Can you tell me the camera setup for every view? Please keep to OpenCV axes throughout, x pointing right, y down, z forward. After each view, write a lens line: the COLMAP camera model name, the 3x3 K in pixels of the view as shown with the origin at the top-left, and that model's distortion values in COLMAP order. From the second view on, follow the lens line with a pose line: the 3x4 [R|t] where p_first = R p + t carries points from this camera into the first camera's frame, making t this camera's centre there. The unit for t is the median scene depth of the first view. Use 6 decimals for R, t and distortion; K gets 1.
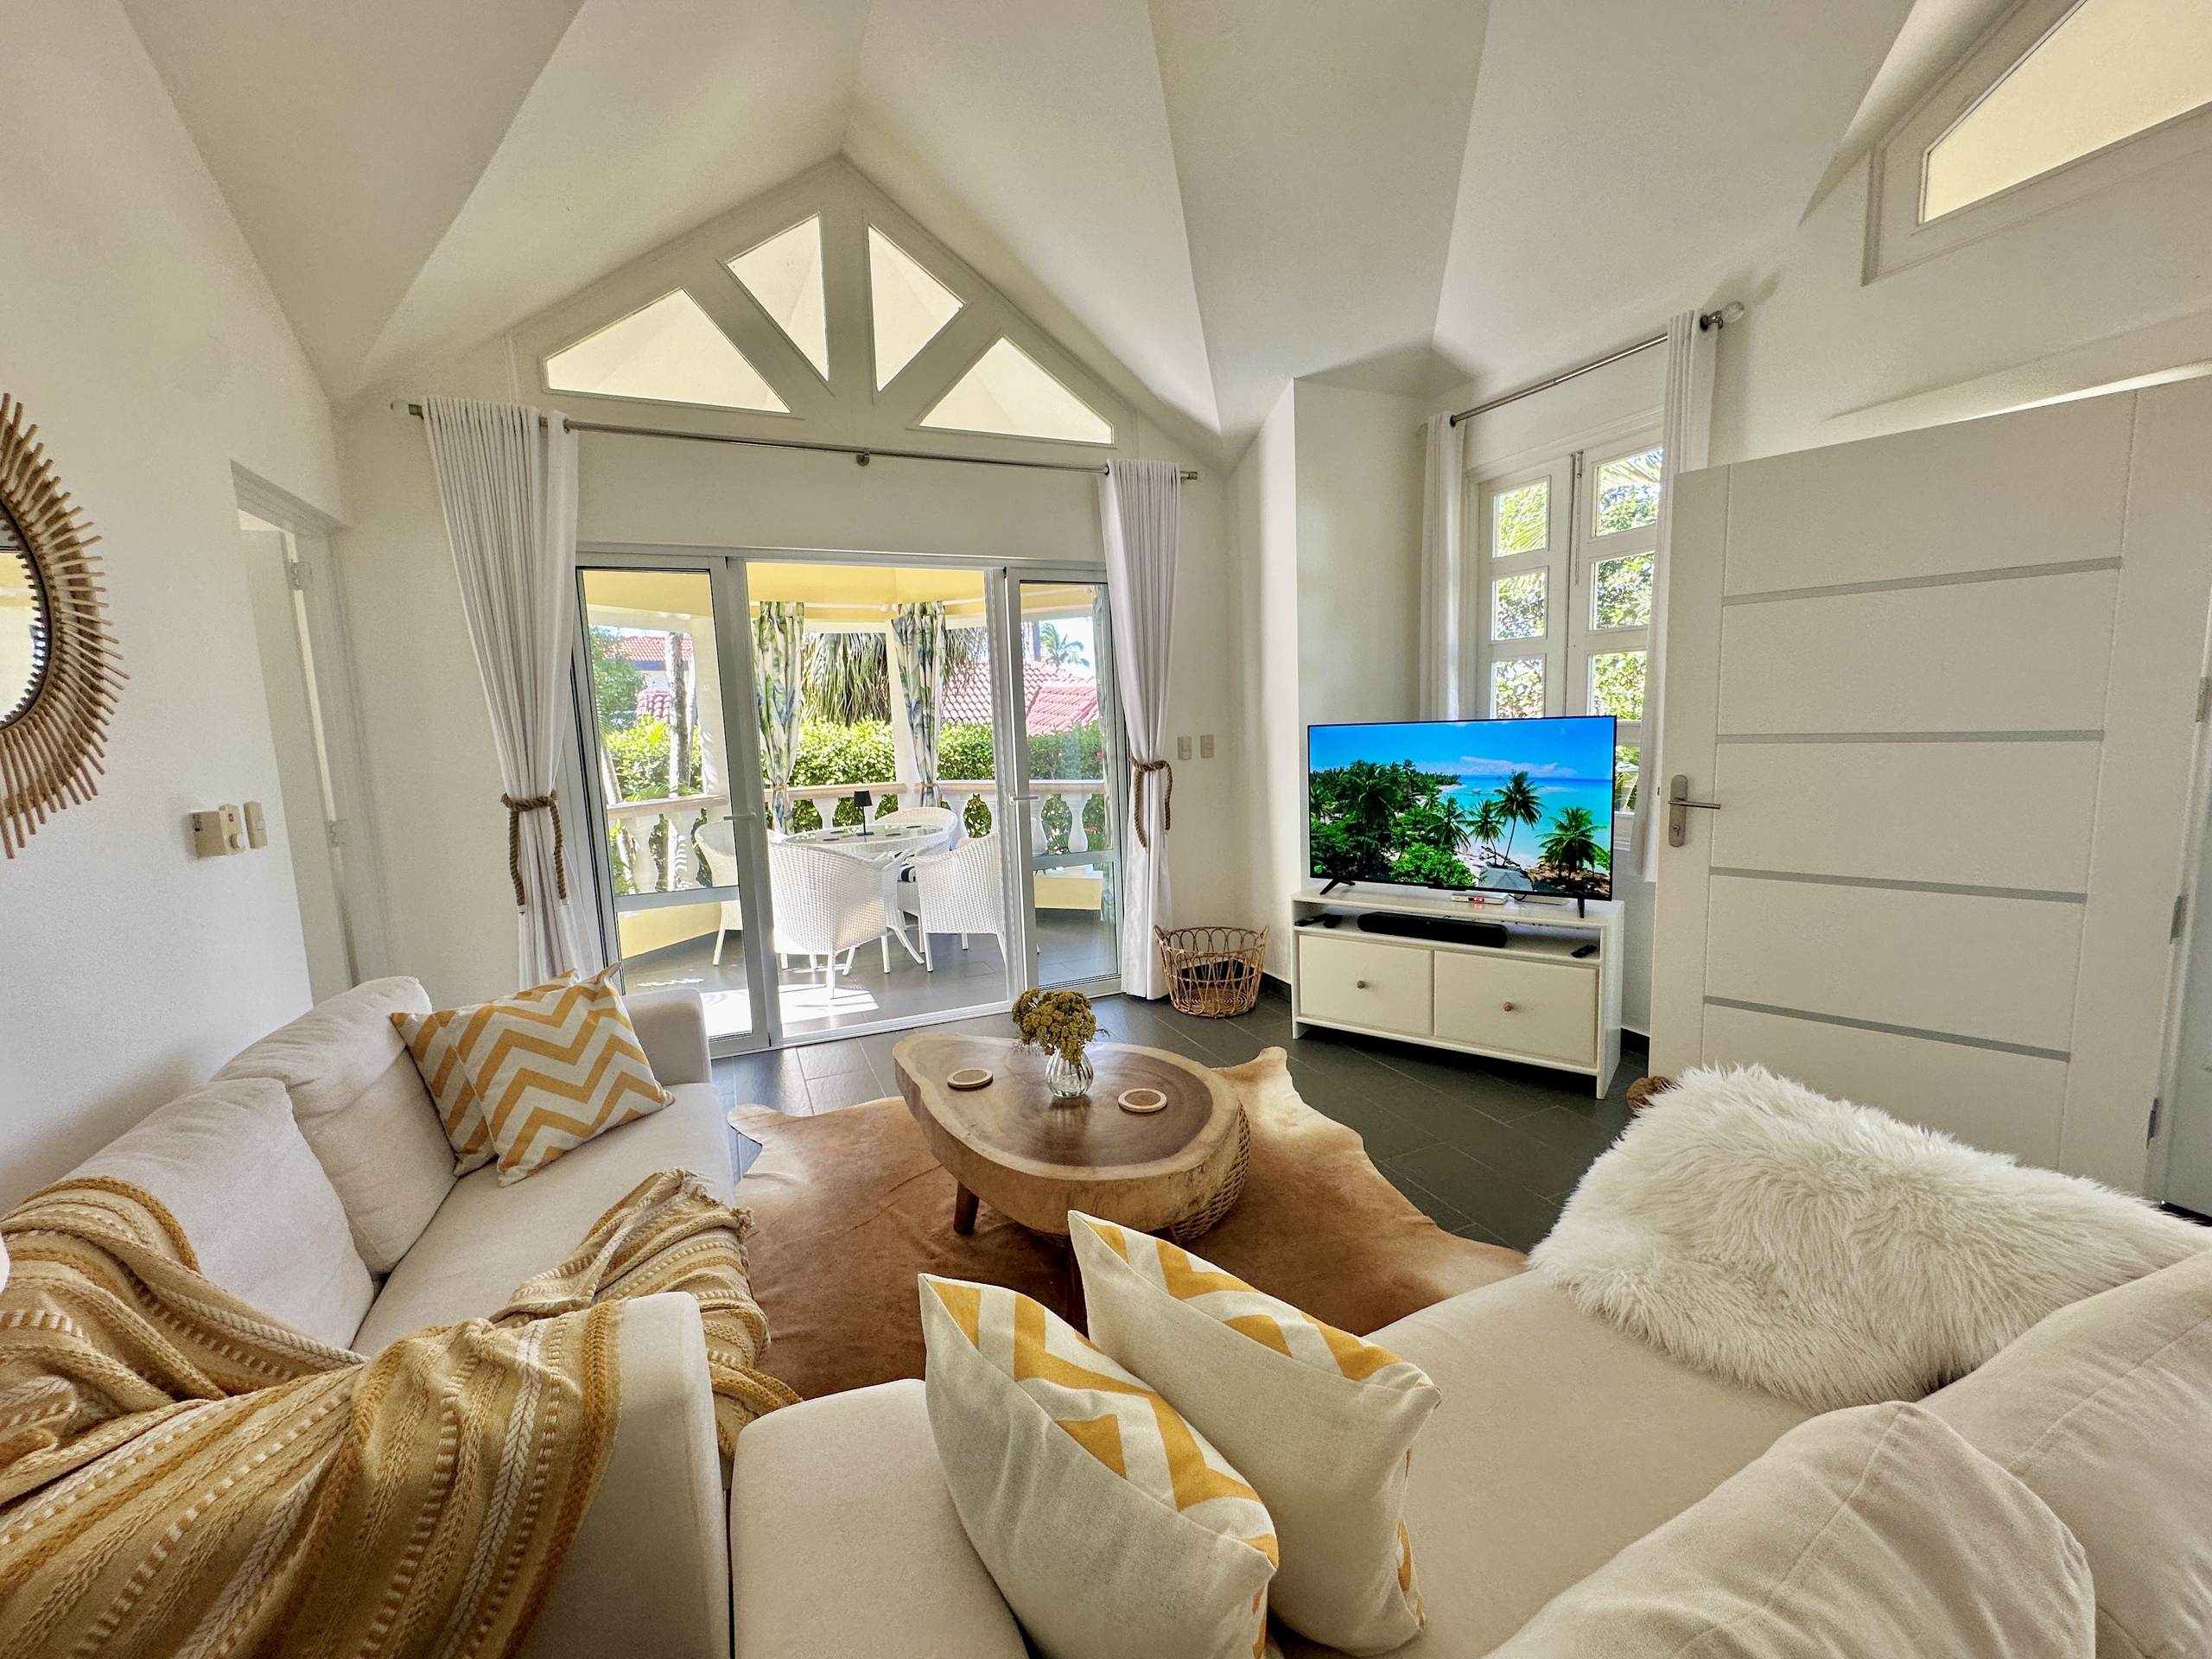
lens RADIAL K [[879.2, 0, 1101.9], [0, 879.2, 827.5], [0, 0, 1]] dist [-0.002519, 0.000458]
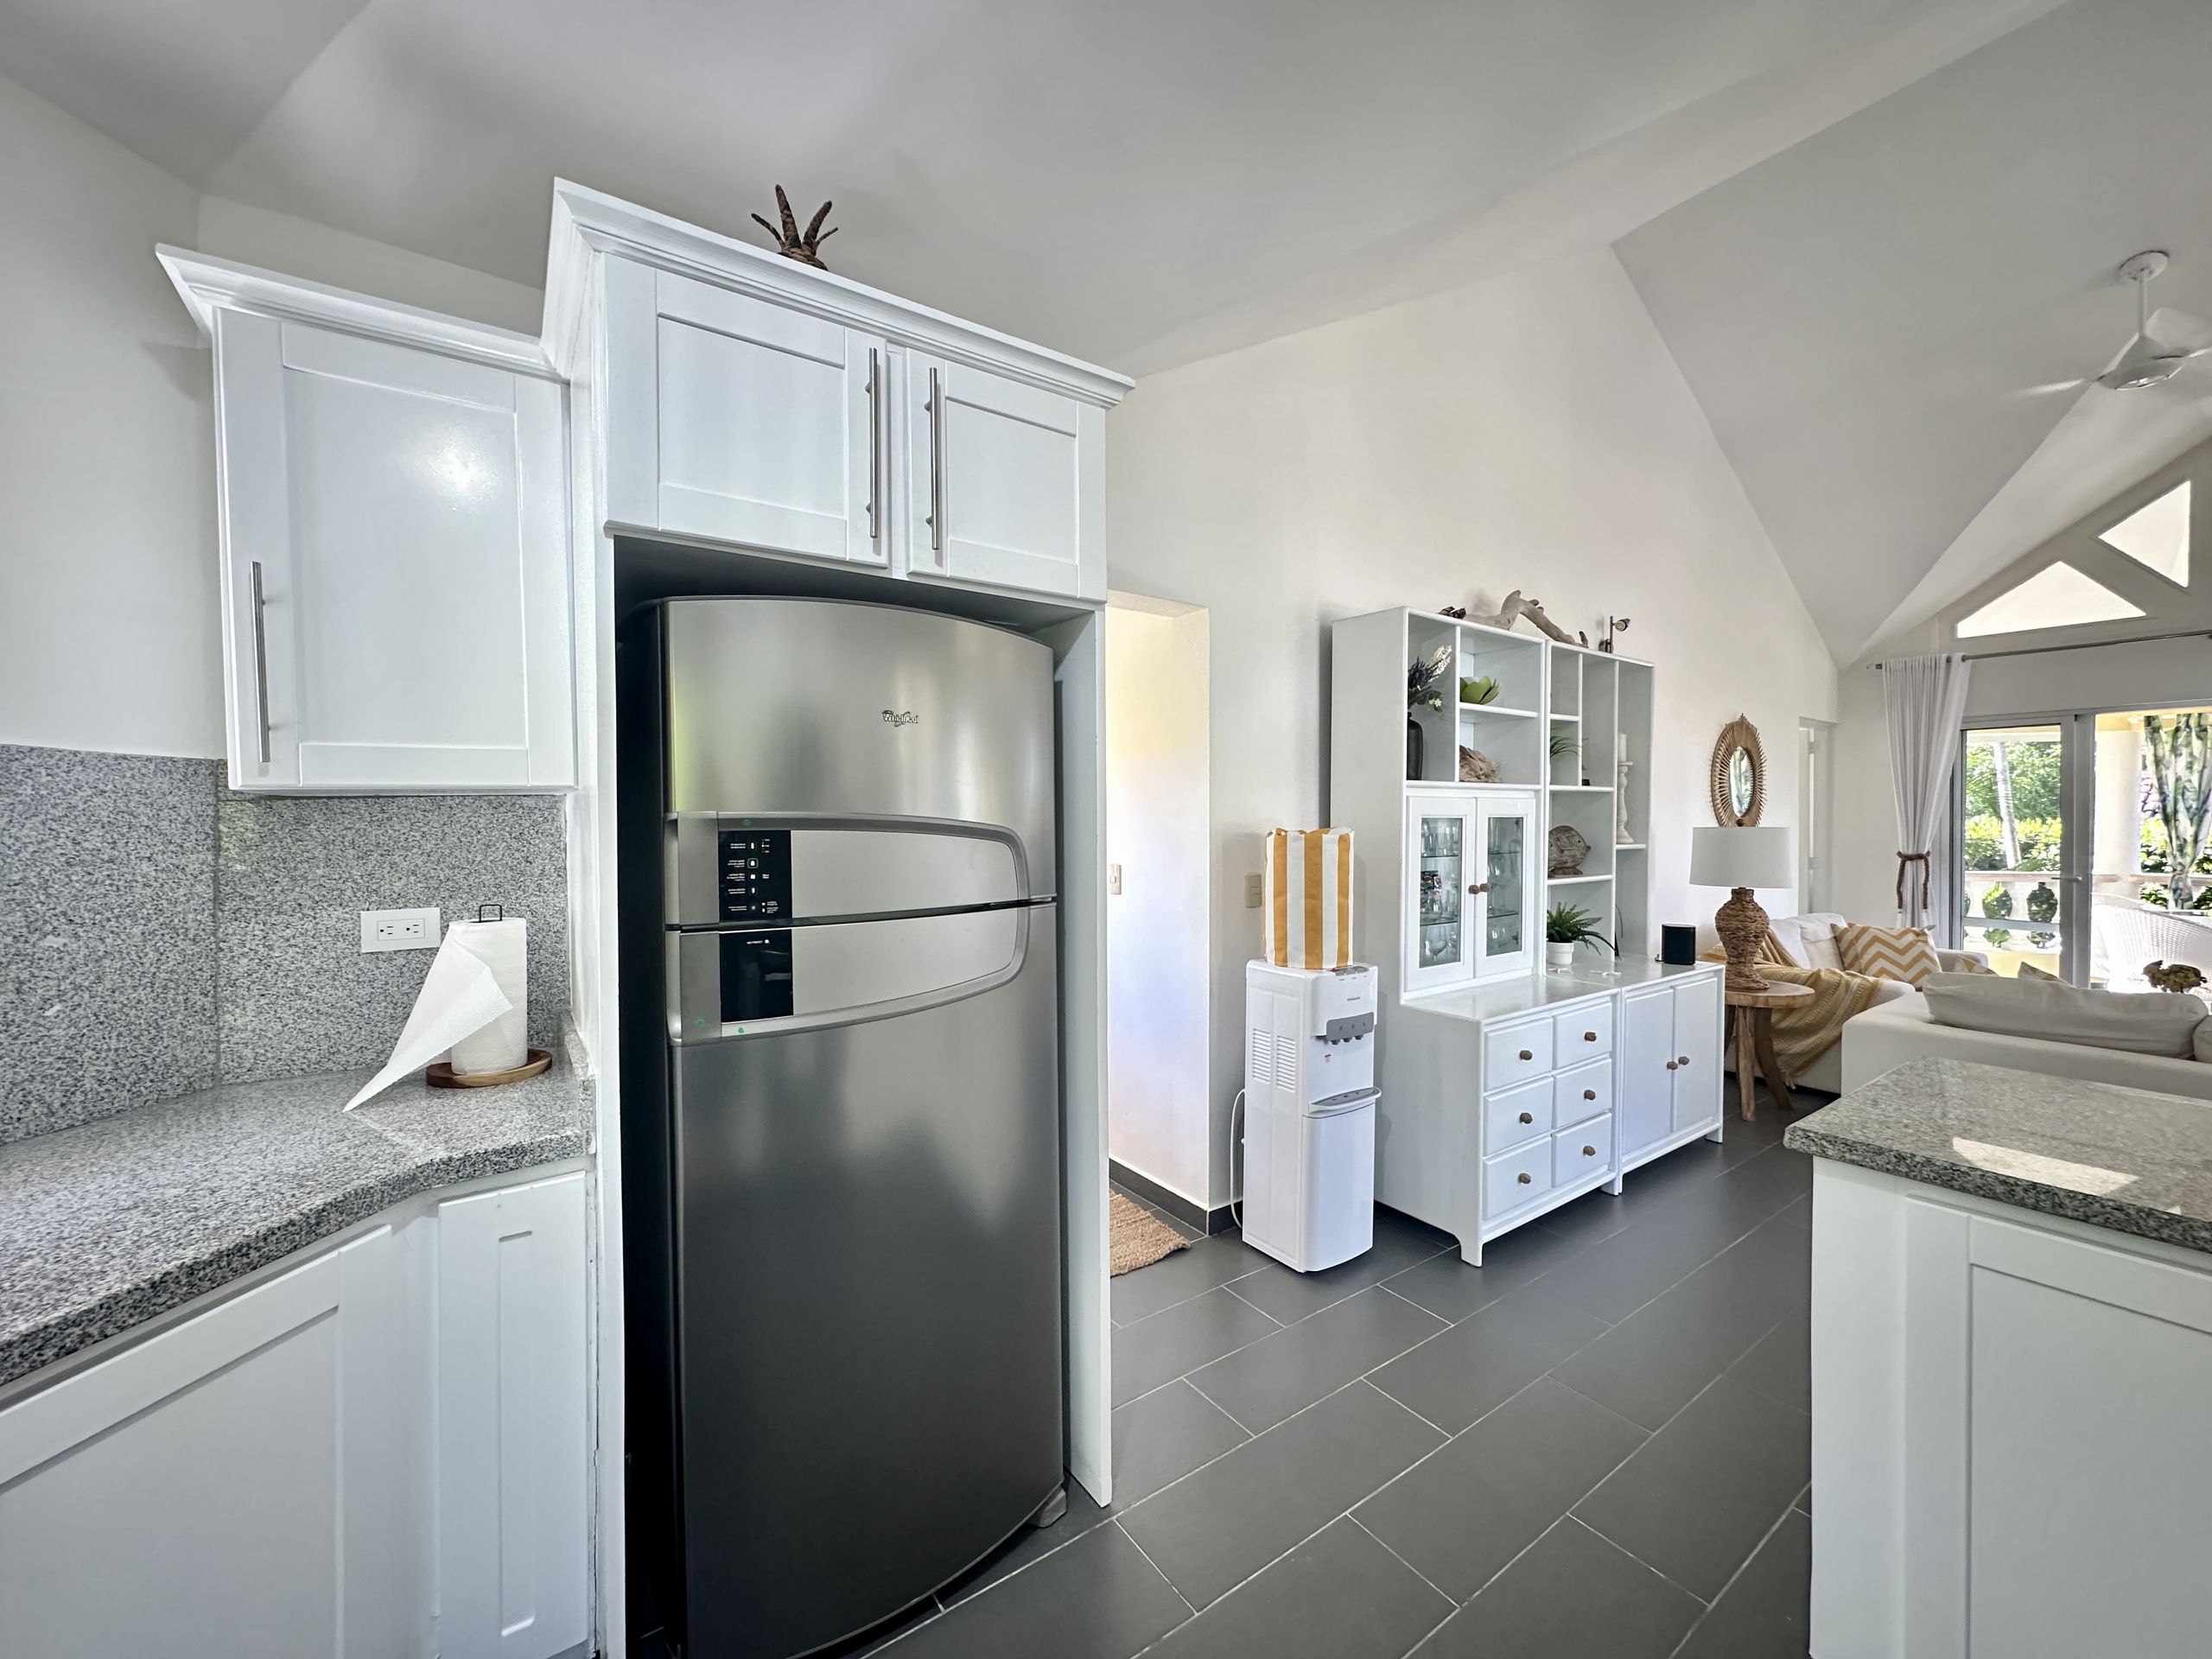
lens RADIAL K [[879.2, 0, 1102.9], [0, 879.2, 829.8], [0, 0, 1]] dist [-0.002519, 0.000458]
pose [[0.197101, 0.049745, -0.979120, 0.869380], [-0.128709, 0.991381, 0.024458, 0.094354], [0.971898, 0.121201, 0.201805, -1.108026]]
